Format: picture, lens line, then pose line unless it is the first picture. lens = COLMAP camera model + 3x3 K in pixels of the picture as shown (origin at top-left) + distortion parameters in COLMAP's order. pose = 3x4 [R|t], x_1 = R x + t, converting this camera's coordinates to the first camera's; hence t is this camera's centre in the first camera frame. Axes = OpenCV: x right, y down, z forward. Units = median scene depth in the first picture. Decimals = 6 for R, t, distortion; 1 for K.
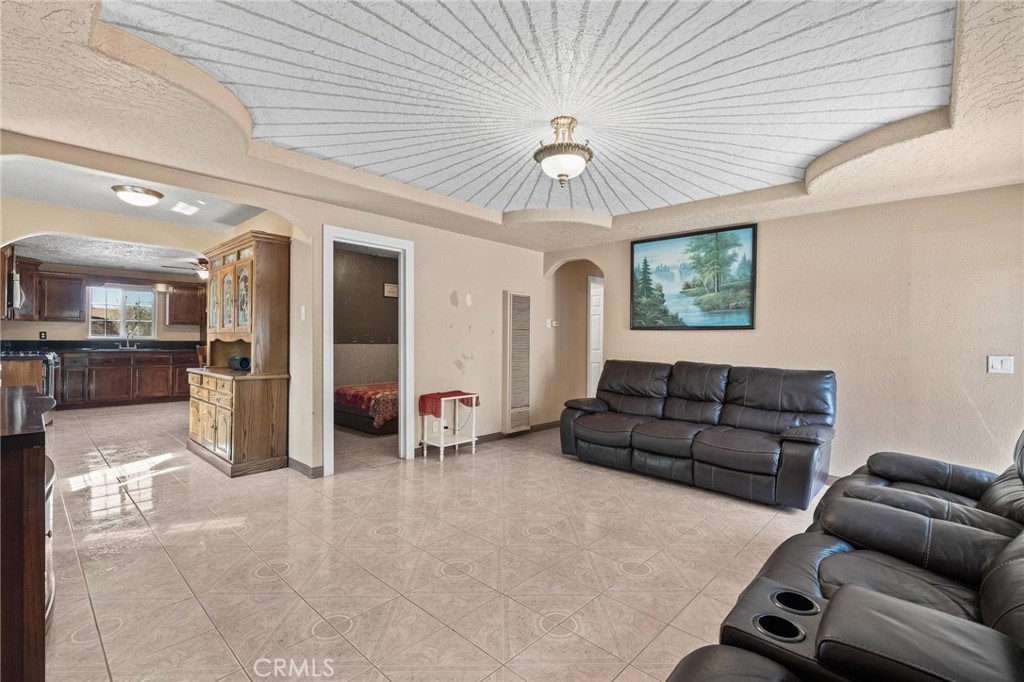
lens RADIAL K [[457.9, 0, 512.3], [0, 457.9, 338.7], [0, 0, 1]] dist [0.001430, 0.000147]
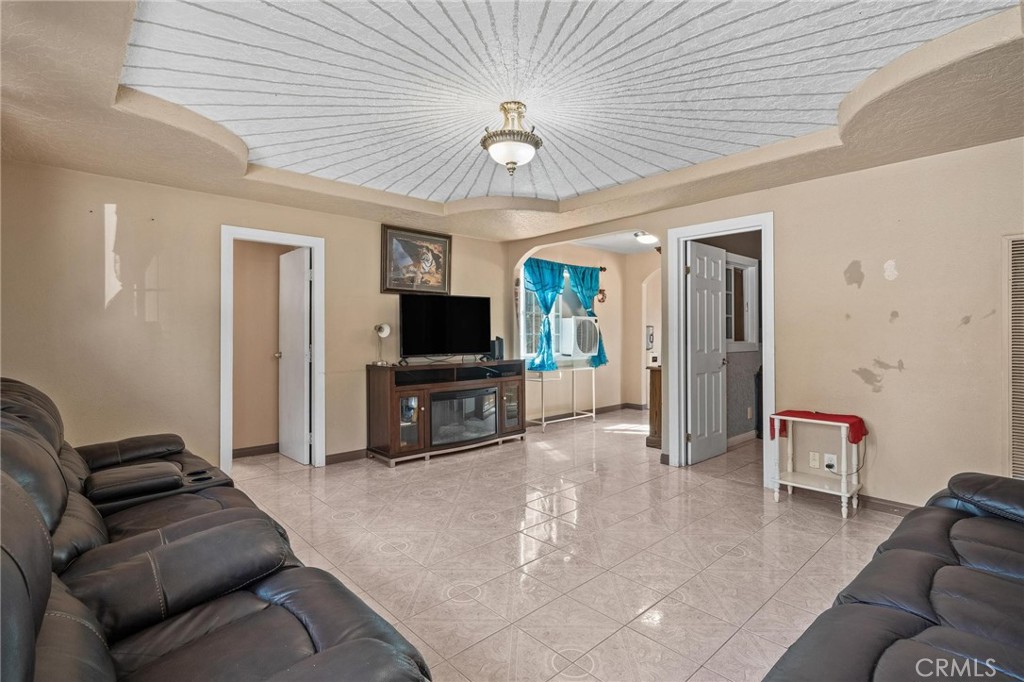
lens RADIAL K [[482.9, 0, 511.9], [0, 482.9, 339.2], [0, 0, 1]] dist [-0.002405, 0.000026]
pose [[-0.061219, 0.001227, -0.998124, 0.638218], [0.004744, 0.999988, 0.000938, 0.003205], [0.998113, -0.004678, -0.061224, 0.609164]]
